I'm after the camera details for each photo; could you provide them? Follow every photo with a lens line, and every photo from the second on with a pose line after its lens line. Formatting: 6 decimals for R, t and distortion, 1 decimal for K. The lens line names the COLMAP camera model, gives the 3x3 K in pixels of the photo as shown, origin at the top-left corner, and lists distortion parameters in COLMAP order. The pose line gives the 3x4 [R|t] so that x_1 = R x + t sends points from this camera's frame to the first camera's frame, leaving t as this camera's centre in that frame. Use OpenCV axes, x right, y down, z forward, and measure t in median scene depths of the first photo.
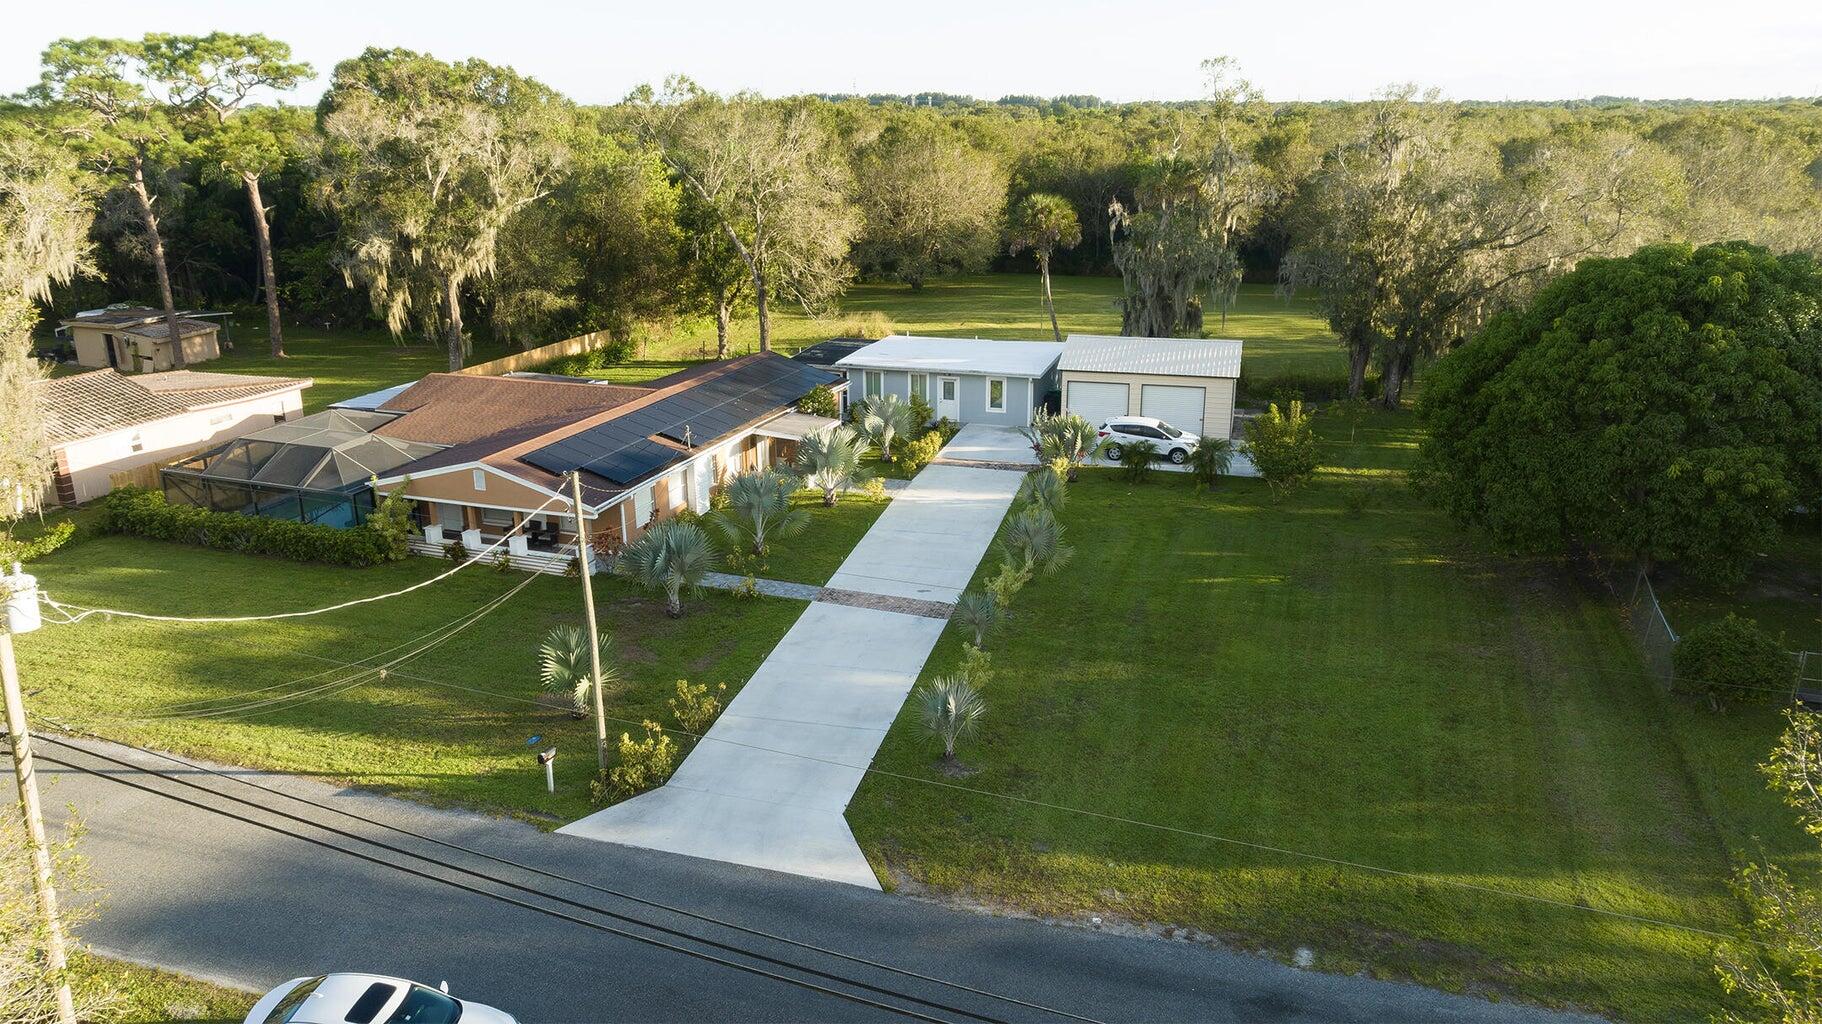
lens RADIAL K [[1277.7, 0, 911.0], [0, 1277.7, 512.0], [0, 0, 1]] dist [0.002202, 0.001732]
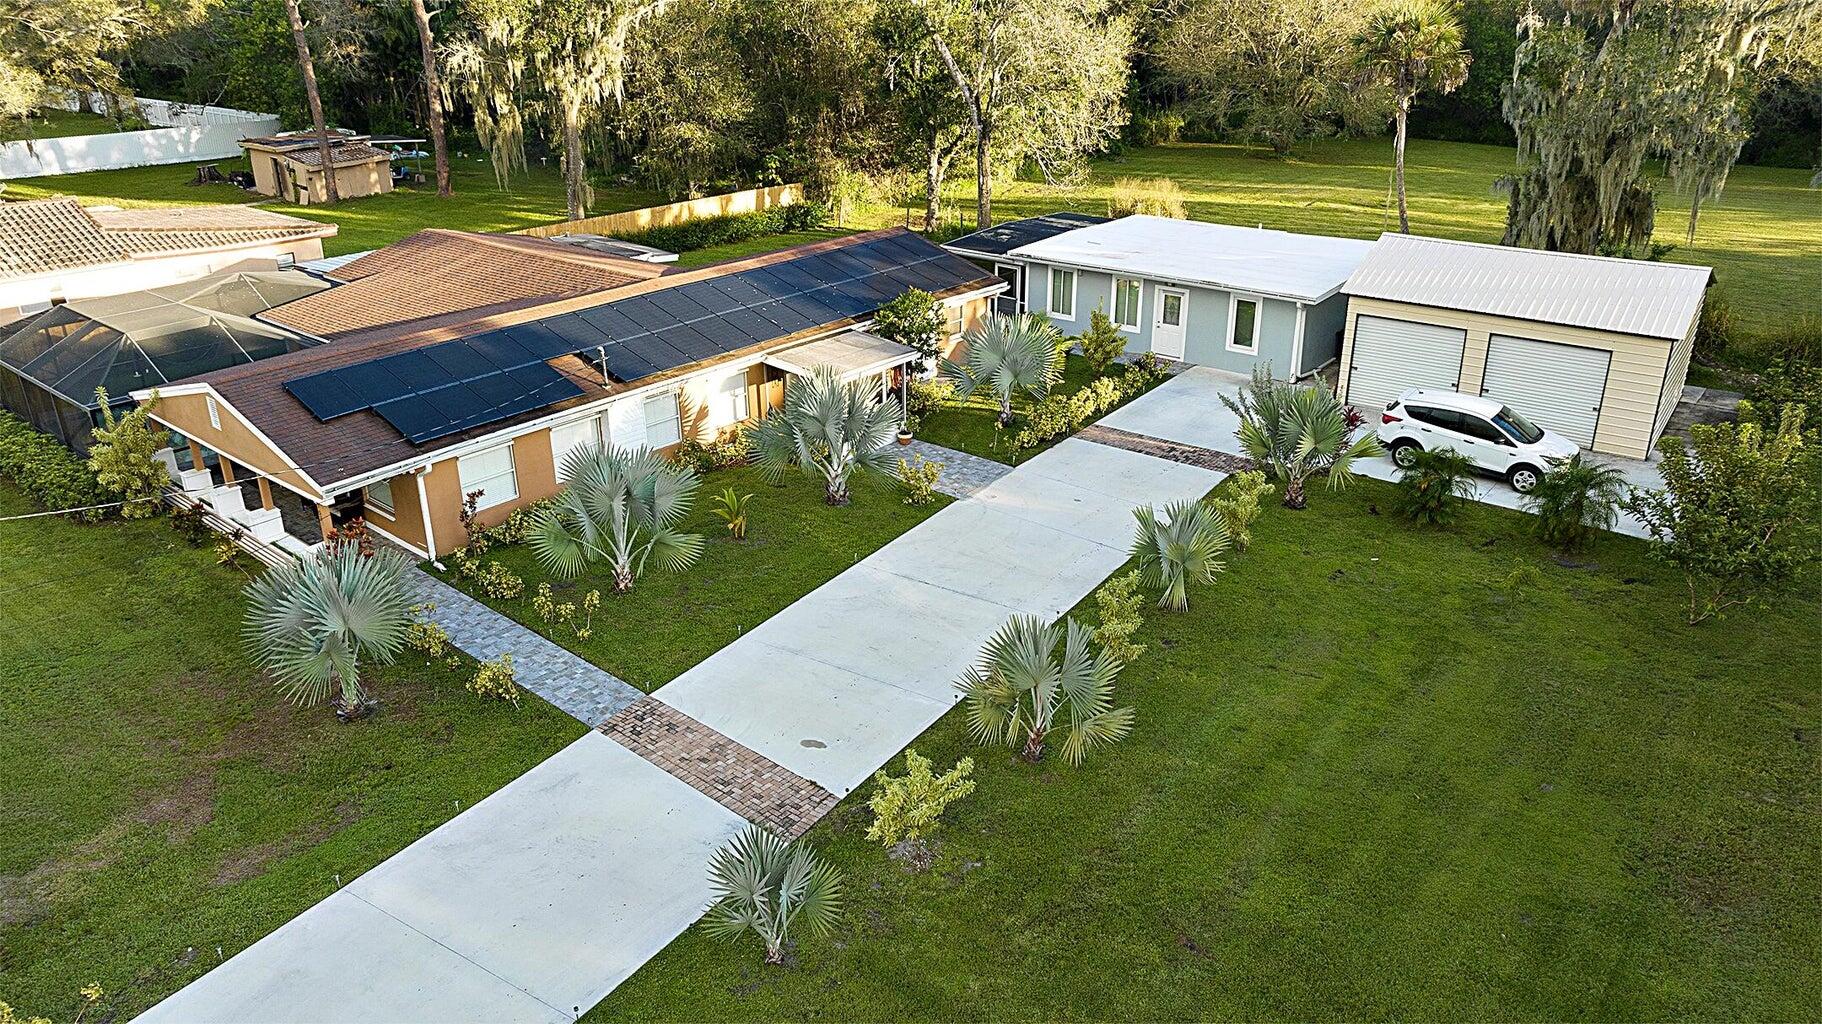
lens RADIAL K [[1296.1, 0, 911.0], [0, 1296.1, 512.0], [0, 0, 1]] dist [-0.056104, 0.111342]
pose [[0.937474, 0.137568, -0.319715, 0.126769], [-0.104849, 0.987525, 0.117475, -0.058922], [0.331887, -0.076608, 0.940203, 0.358971]]
